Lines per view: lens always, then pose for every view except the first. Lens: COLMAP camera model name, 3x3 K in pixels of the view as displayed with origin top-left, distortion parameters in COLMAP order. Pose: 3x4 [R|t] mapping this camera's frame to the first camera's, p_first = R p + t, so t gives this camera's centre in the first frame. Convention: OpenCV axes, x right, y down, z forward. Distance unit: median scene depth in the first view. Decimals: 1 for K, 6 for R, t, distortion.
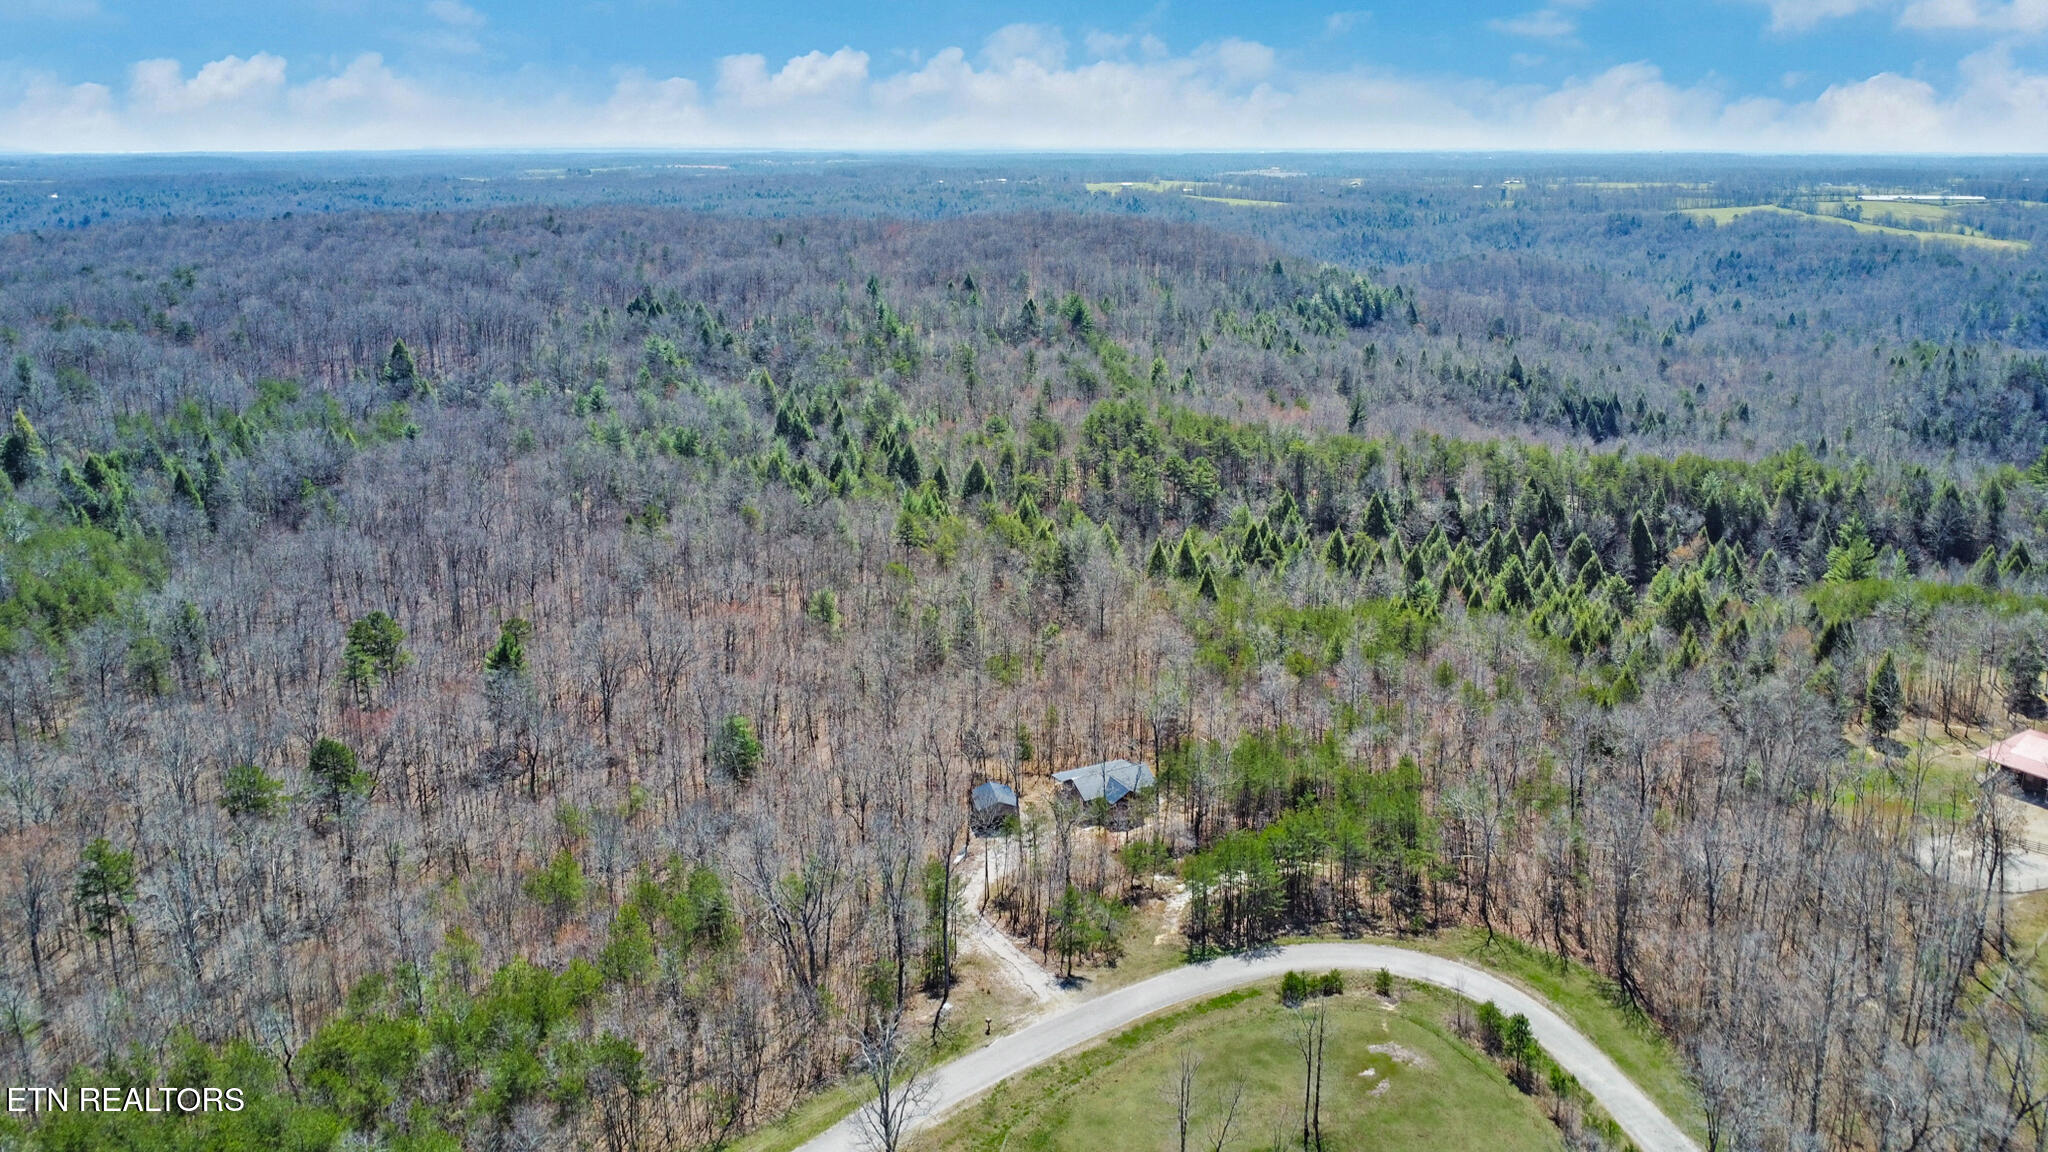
lens RADIAL K [[1569.7, 0, 1024.0], [0, 1569.7, 576.0], [0, 0, 1]] dist [0.005277, -0.002306]
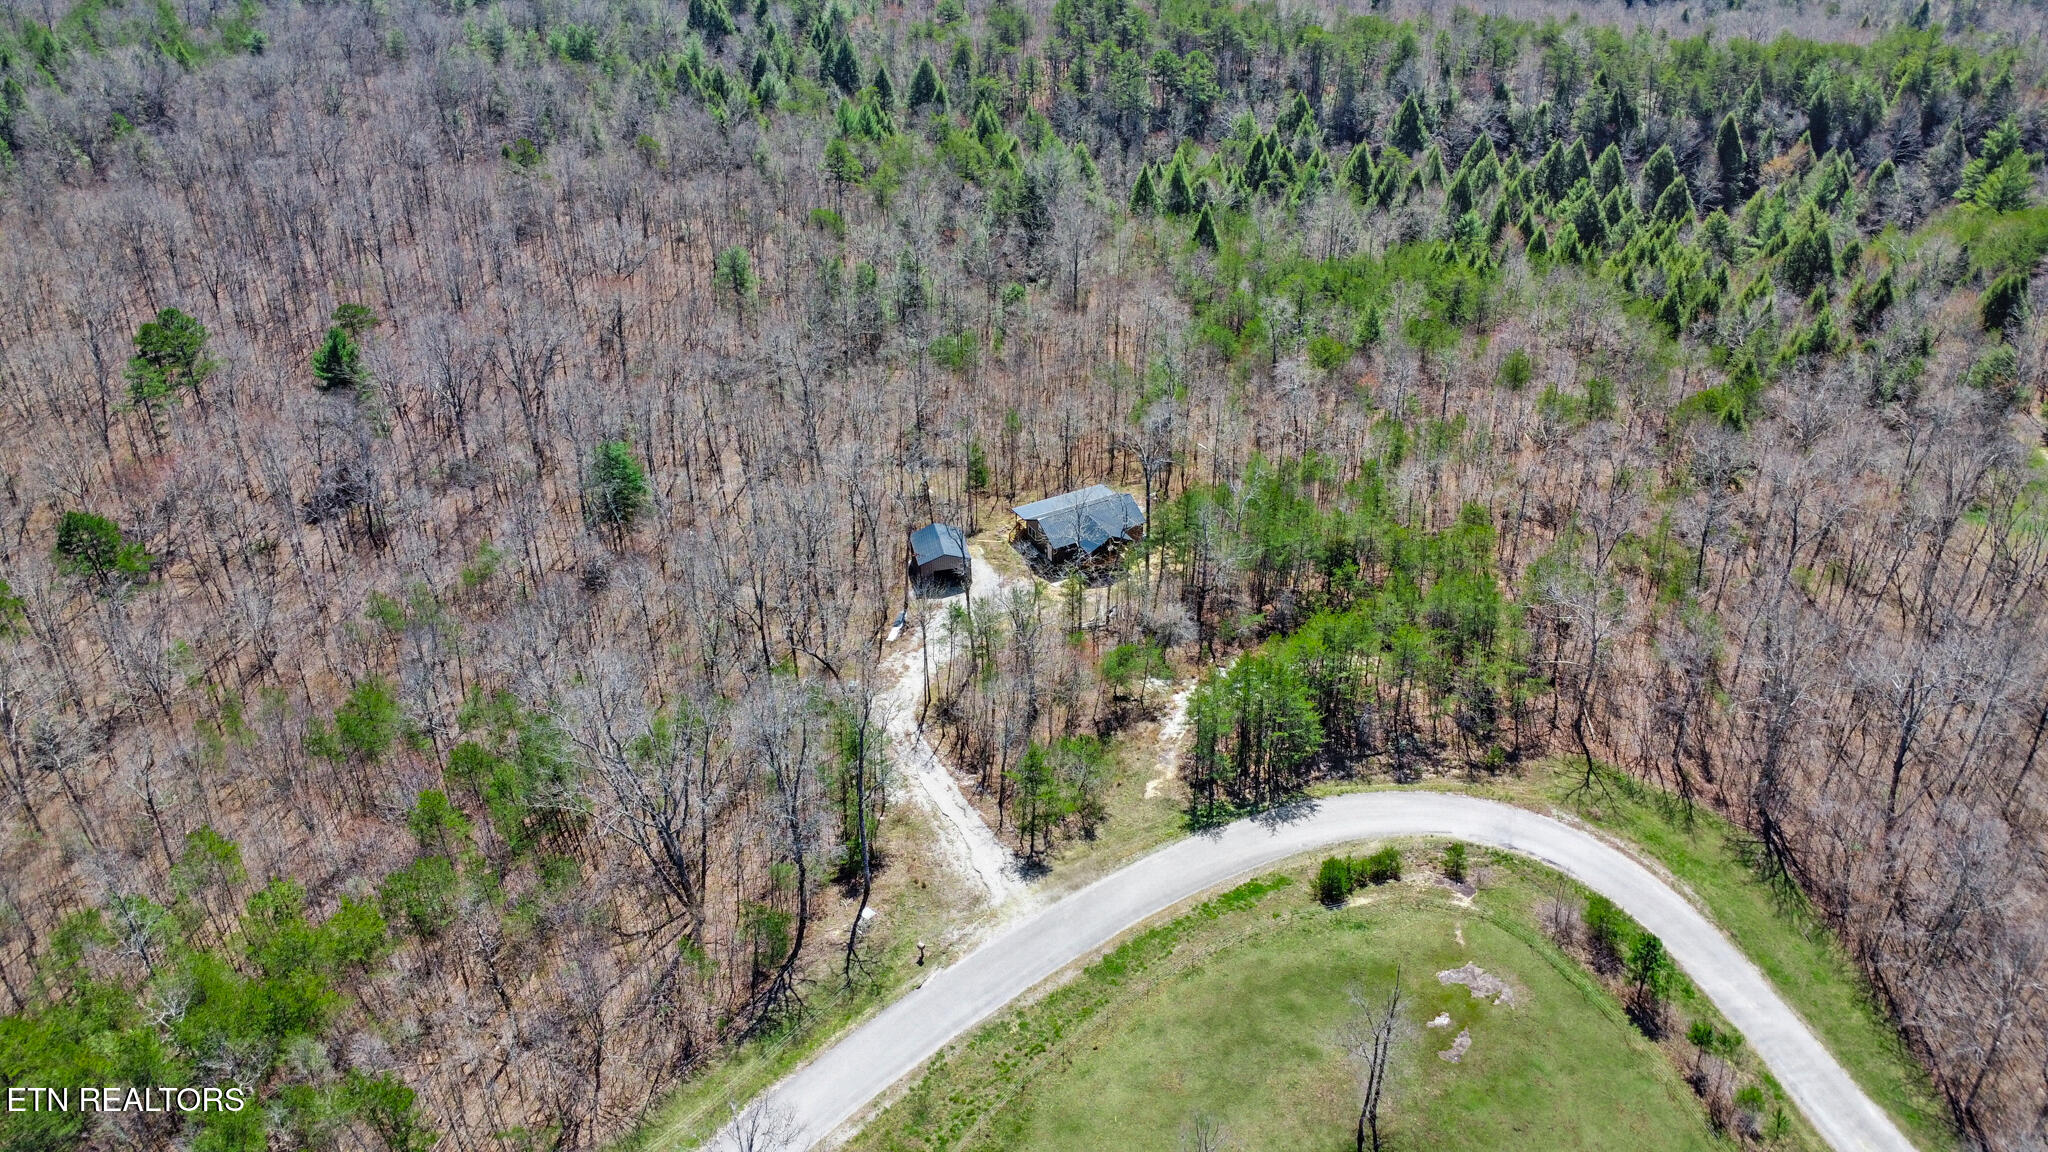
lens RADIAL K [[1567.3, 0, 949.3], [0, 1567.3, 530.1], [0, 0, 1]] dist [0.000645, -0.043170]
pose [[0.999390, -0.012234, -0.032707, 0.009094], [0.019836, 0.969733, 0.243361, -0.045390], [0.028740, -0.243862, 0.969384, 0.180261]]
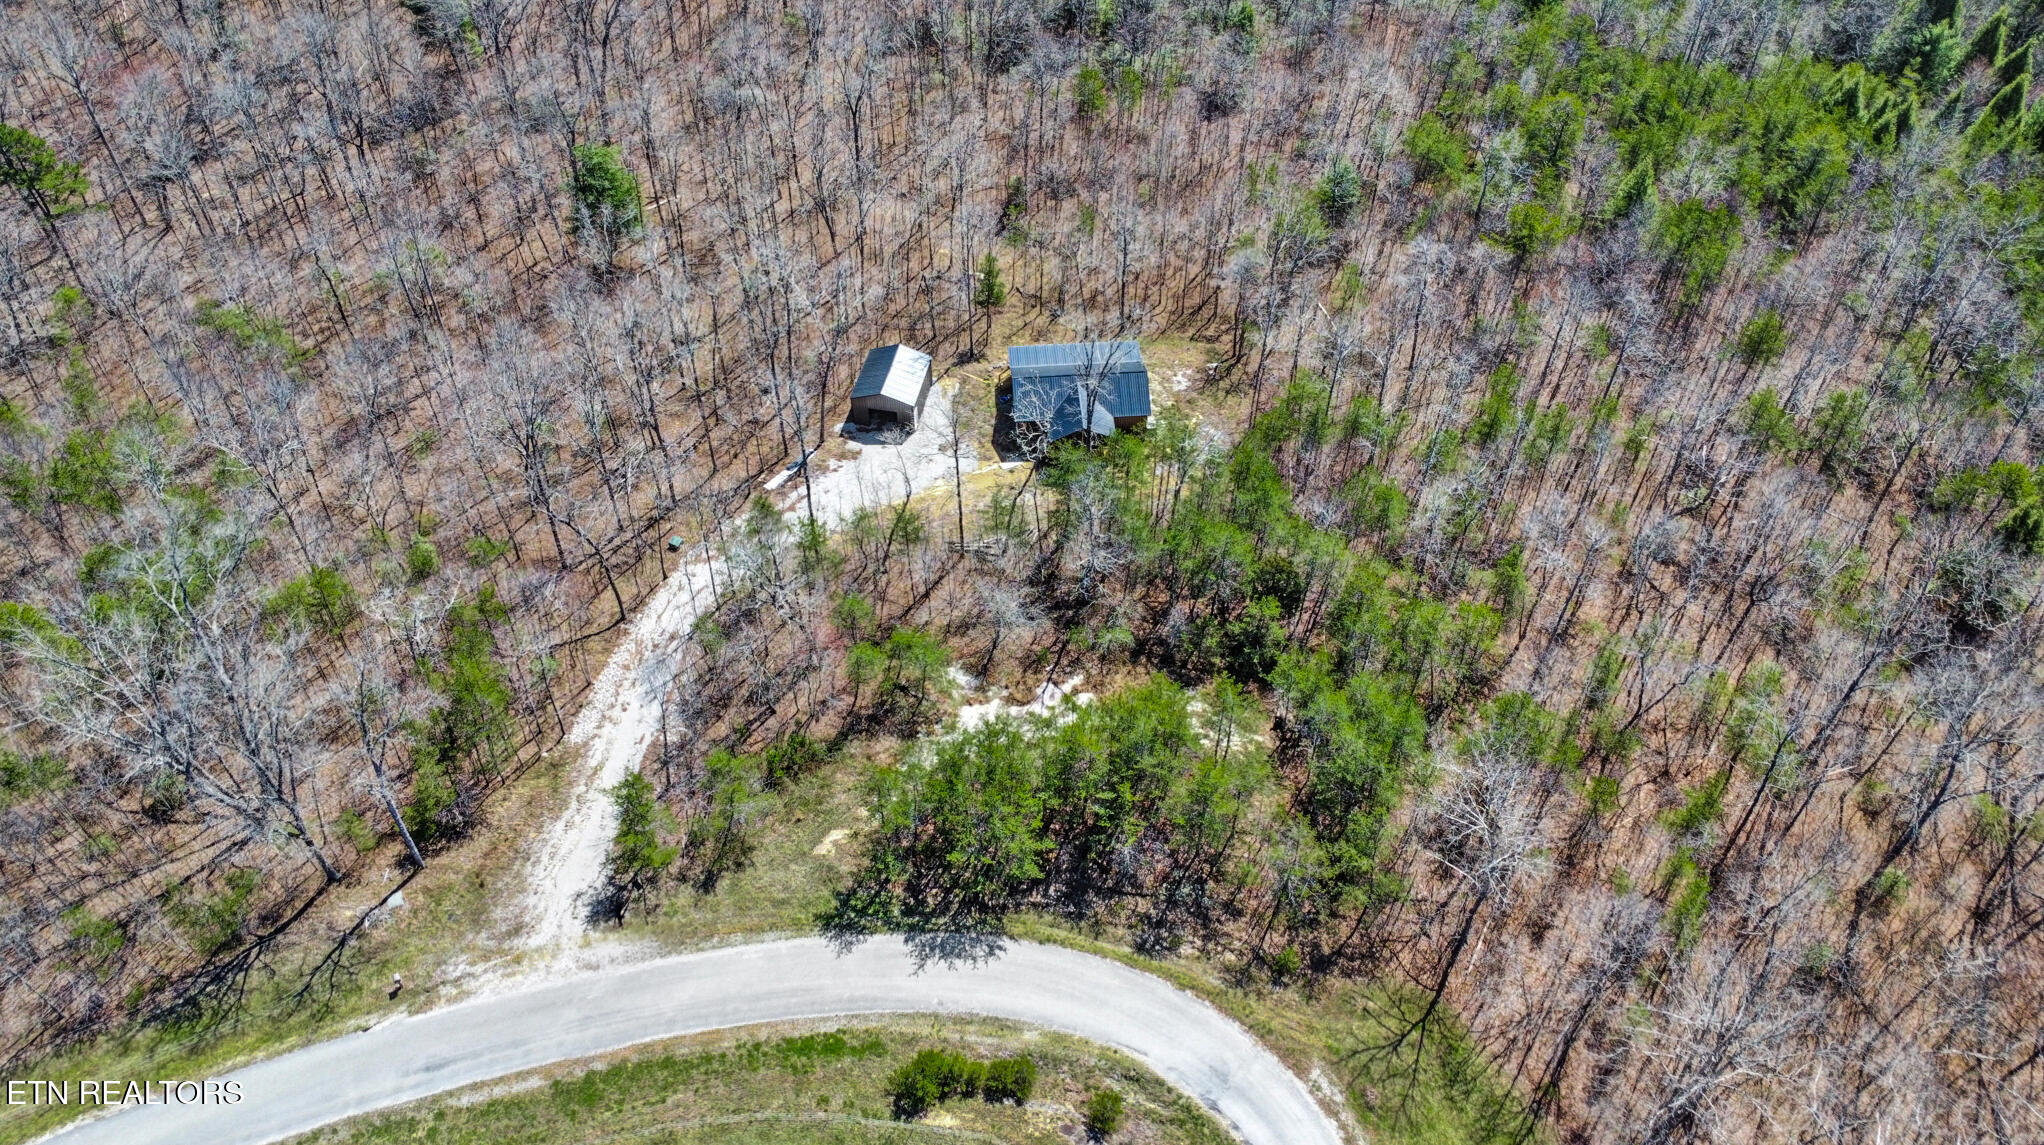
lens RADIAL K [[1564.3, 0, 947.5], [0, 1564.3, 526.7], [0, 0, 1]] dist [0.000645, -0.043170]
pose [[0.909479, 0.290583, -0.297338, 0.162203], [-0.100130, 0.847228, 0.521707, -0.109411], [0.403512, -0.444709, 0.799632, 0.365406]]
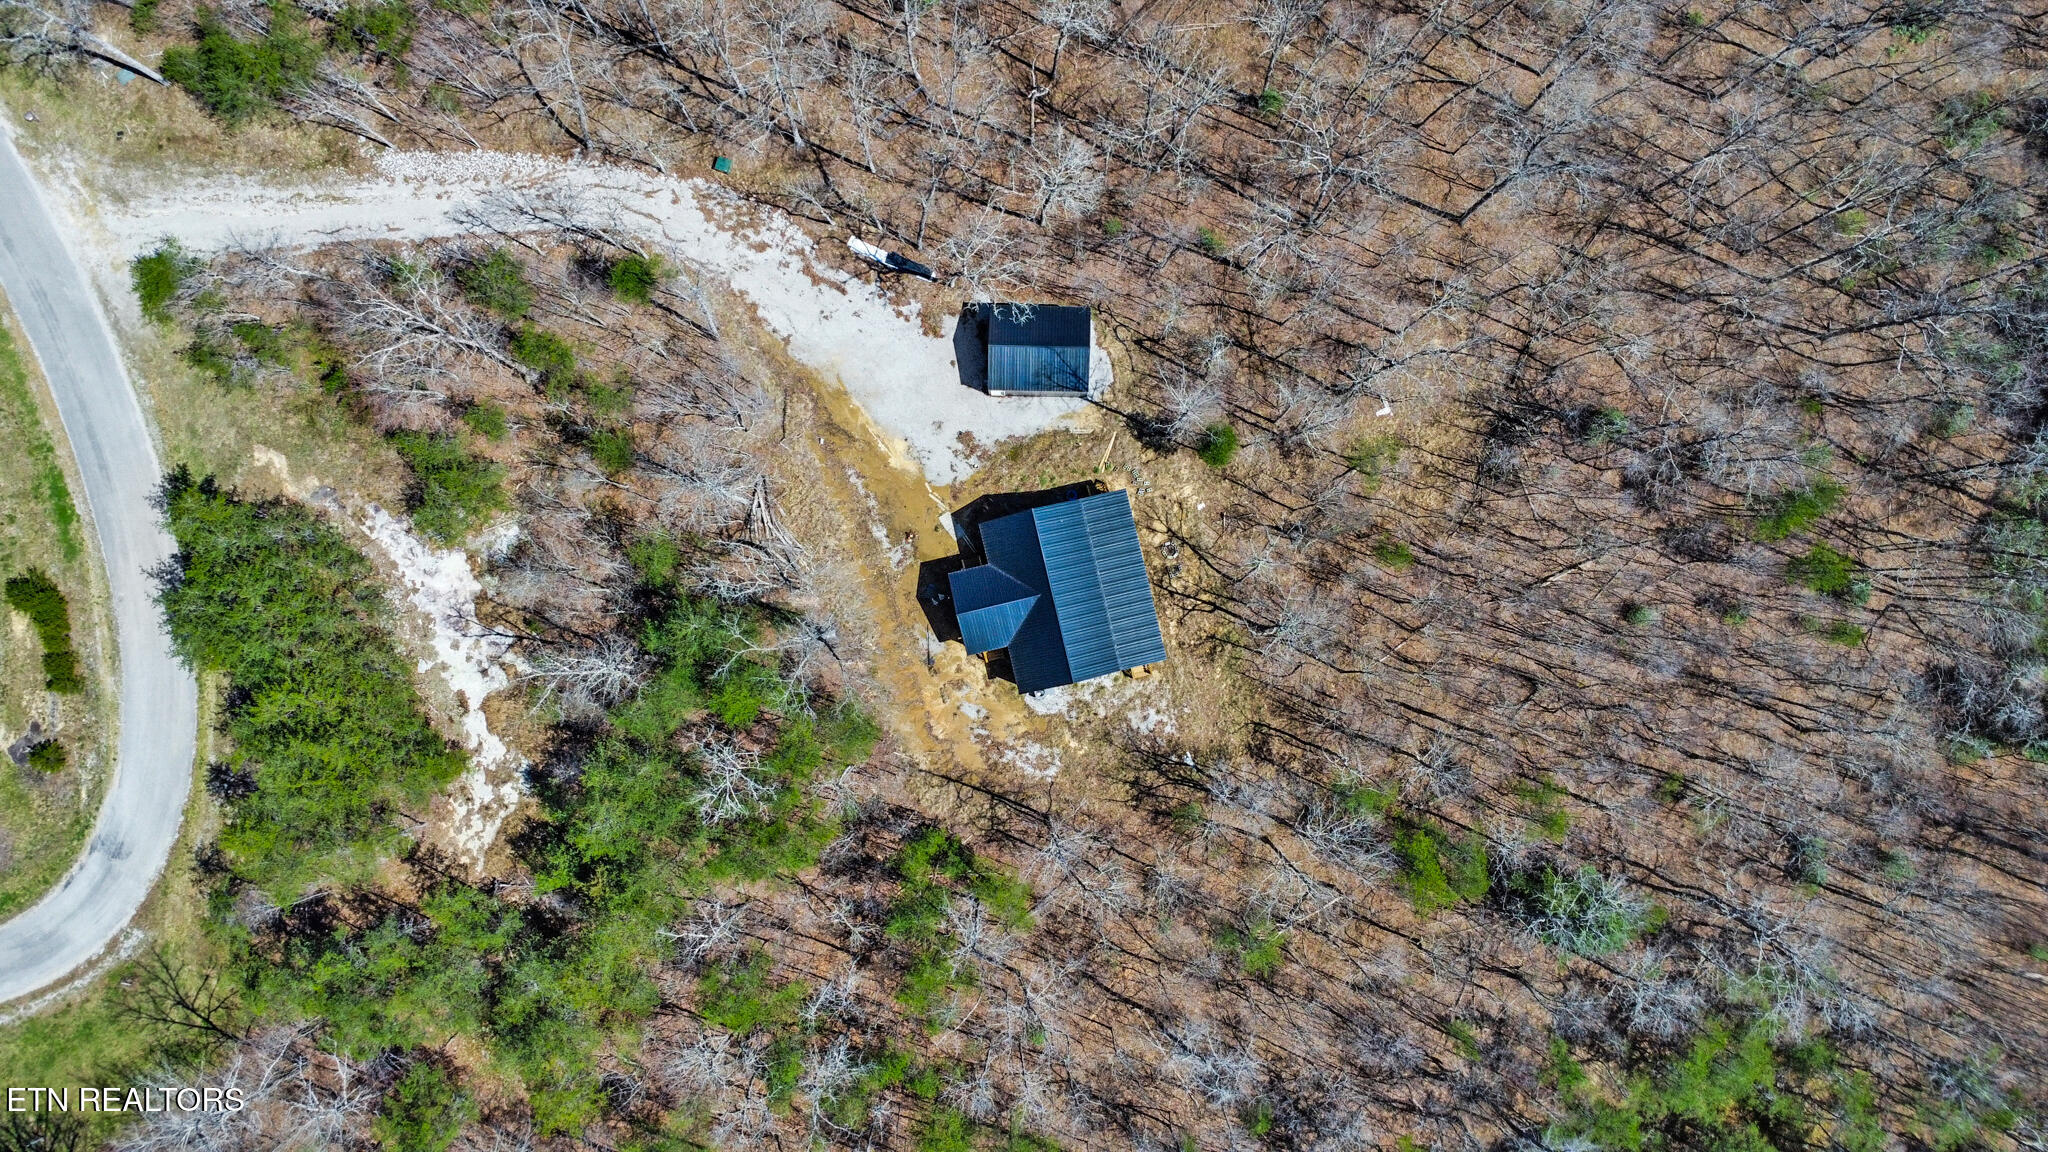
lens RADIAL K [[1567.3, 0, 949.3], [0, 1567.3, 530.1], [0, 0, 1]] dist [0.000645, -0.043170]
pose [[-0.226130, 0.973679, -0.028543, 0.043259], [-0.235979, -0.026329, 0.971401, -0.251217], [0.945082, 0.226398, 0.235721, 0.676048]]
